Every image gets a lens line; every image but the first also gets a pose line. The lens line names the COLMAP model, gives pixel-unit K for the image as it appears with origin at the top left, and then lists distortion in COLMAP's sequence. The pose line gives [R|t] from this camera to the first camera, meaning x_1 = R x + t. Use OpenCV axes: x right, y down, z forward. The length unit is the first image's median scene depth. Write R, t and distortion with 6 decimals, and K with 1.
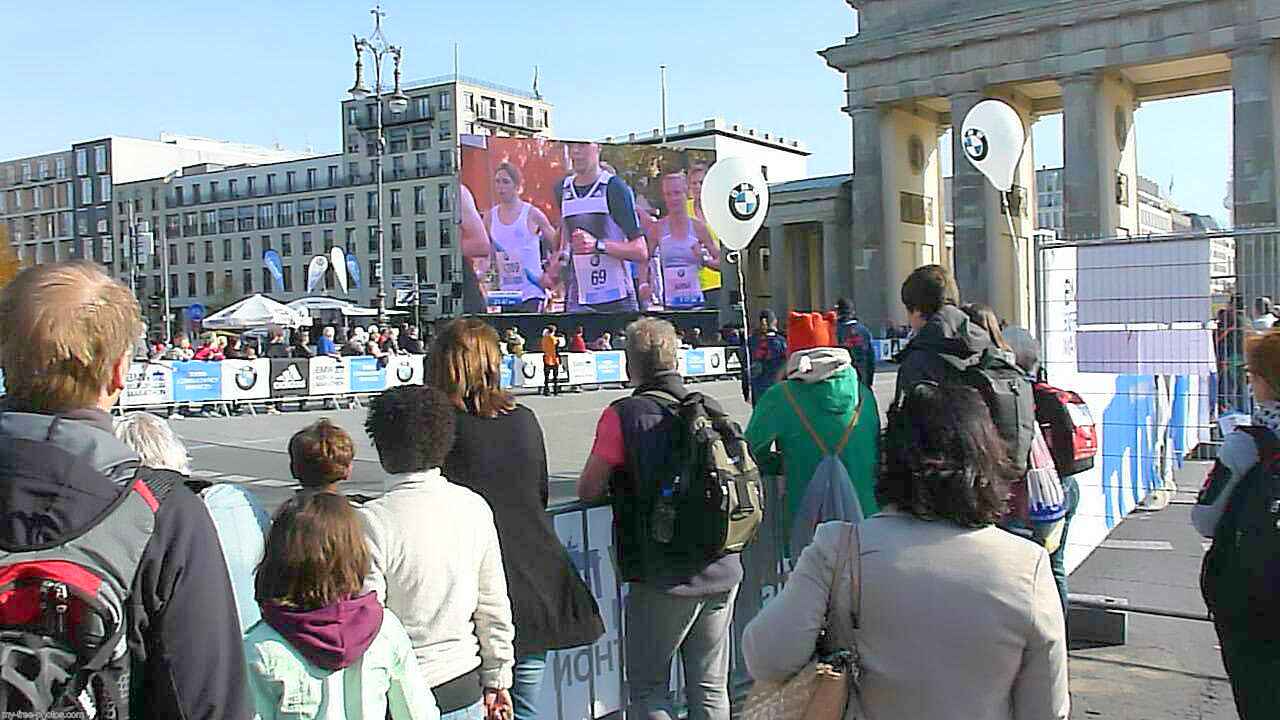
lens RADIAL K [[1003.5, 0, 640.0], [0, 1003.5, 360.0], [0, 0, 1]] dist [0.050793, 0.000617]
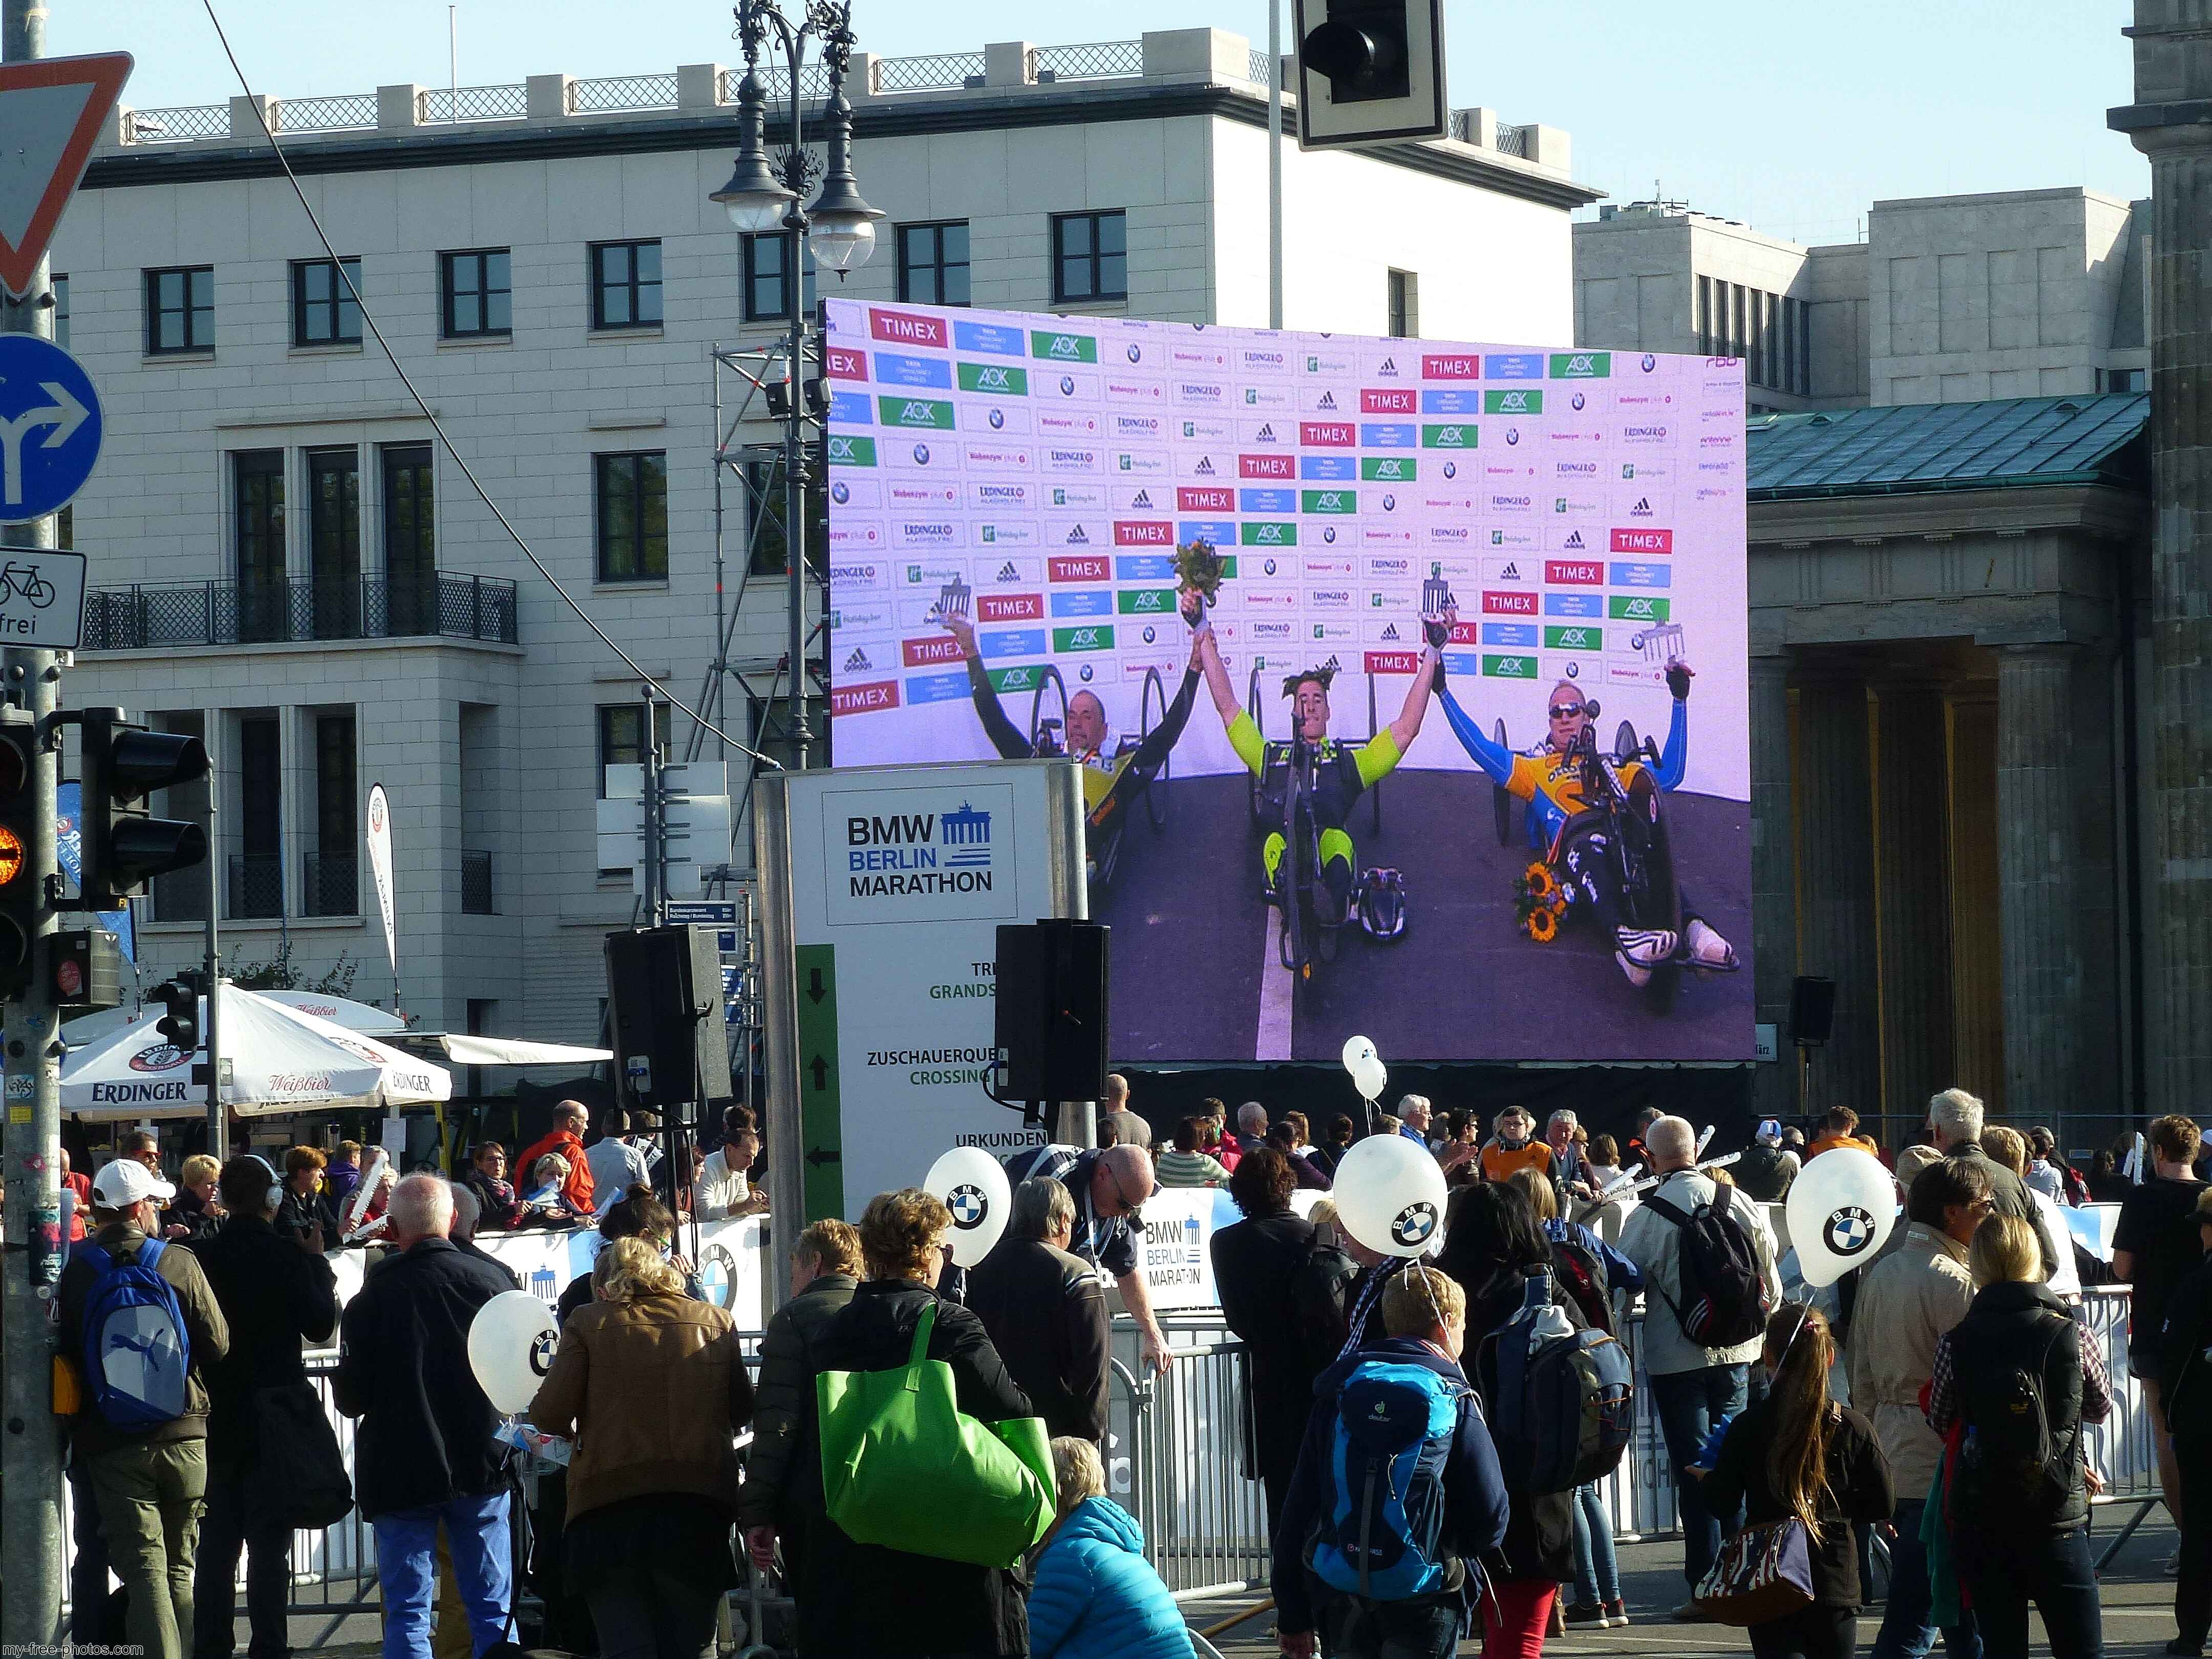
lens RADIAL K [[7936.5, 0, 1106.0], [0, 7936.5, 829.5], [0, 0, 1]] dist [0.918640, -7.186010]
pose [[0.974596, 0.019244, 0.223143, -0.218921], [-0.001388, 0.996802, -0.079902, 0.018966], [-0.223967, 0.077562, 0.971505, -0.332089]]
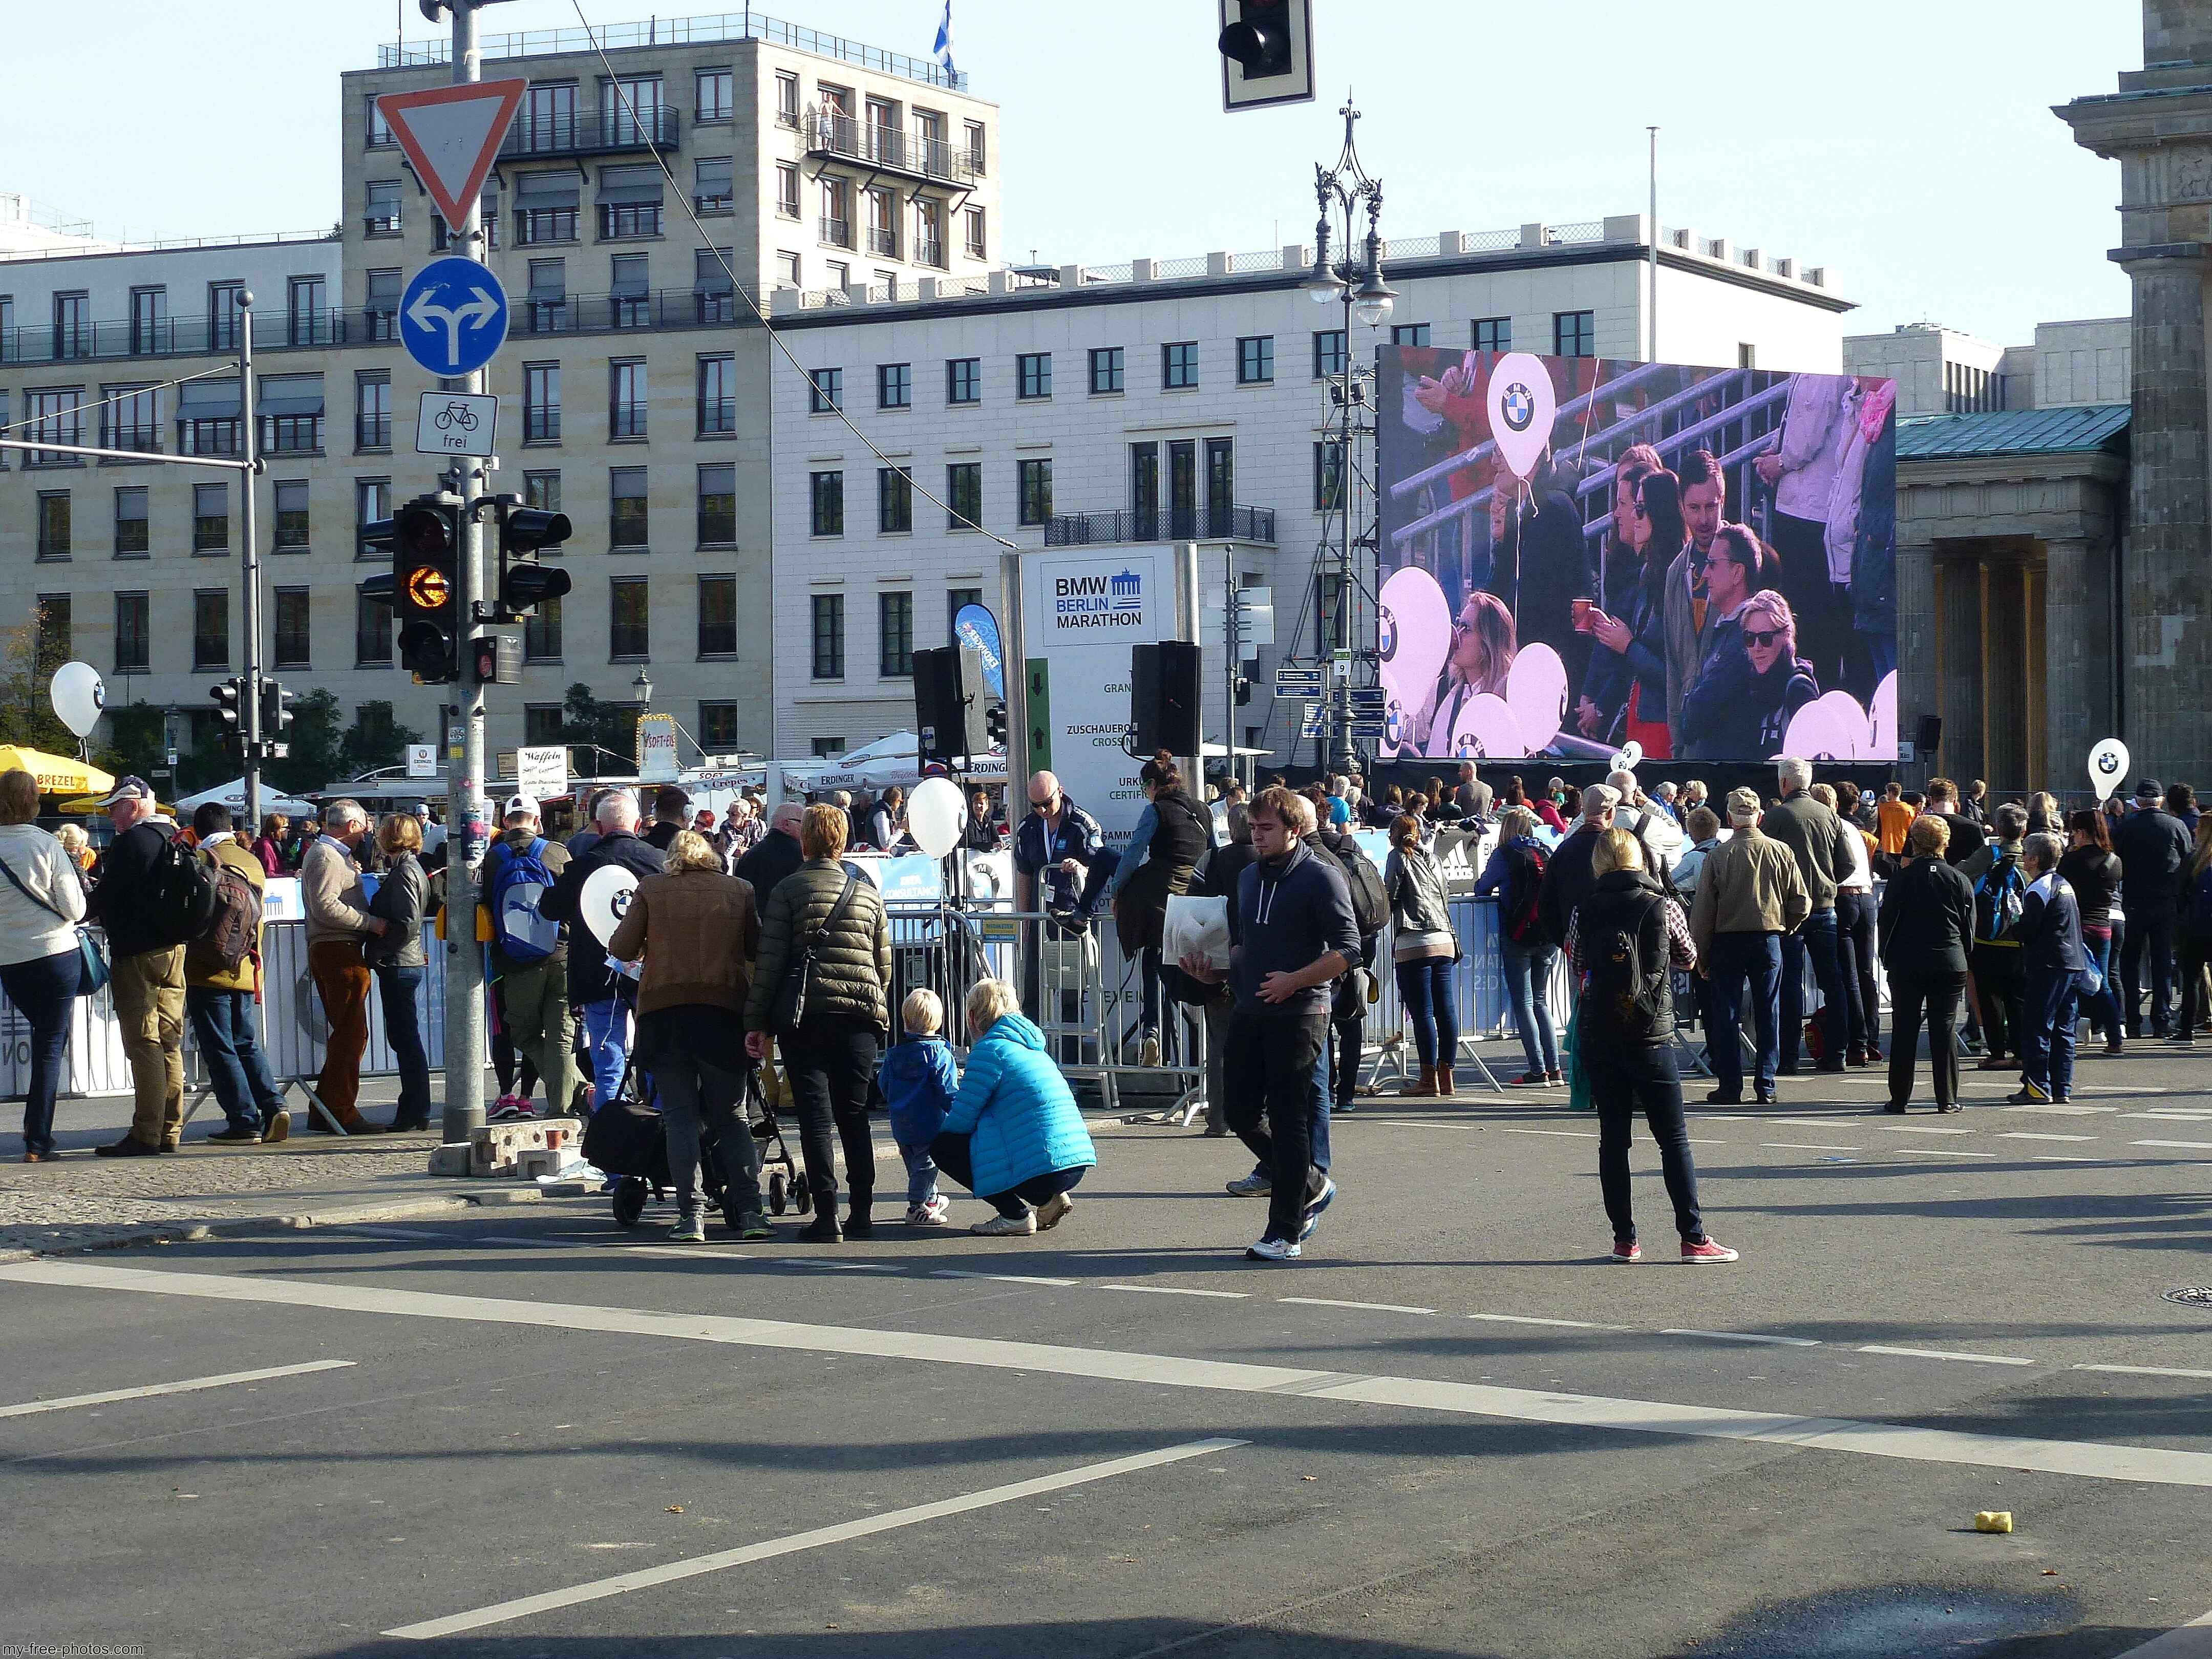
lens RADIAL K [[4115.2, 0, 1106.0], [0, 4115.2, 829.5], [0, 0, 1]] dist [0.201365, -1.226585]
pose [[0.993982, 0.019473, 0.107803, -0.206282], [-0.015962, 0.999317, -0.033337, 0.018558], [-0.108379, 0.031415, 0.993613, -0.314475]]
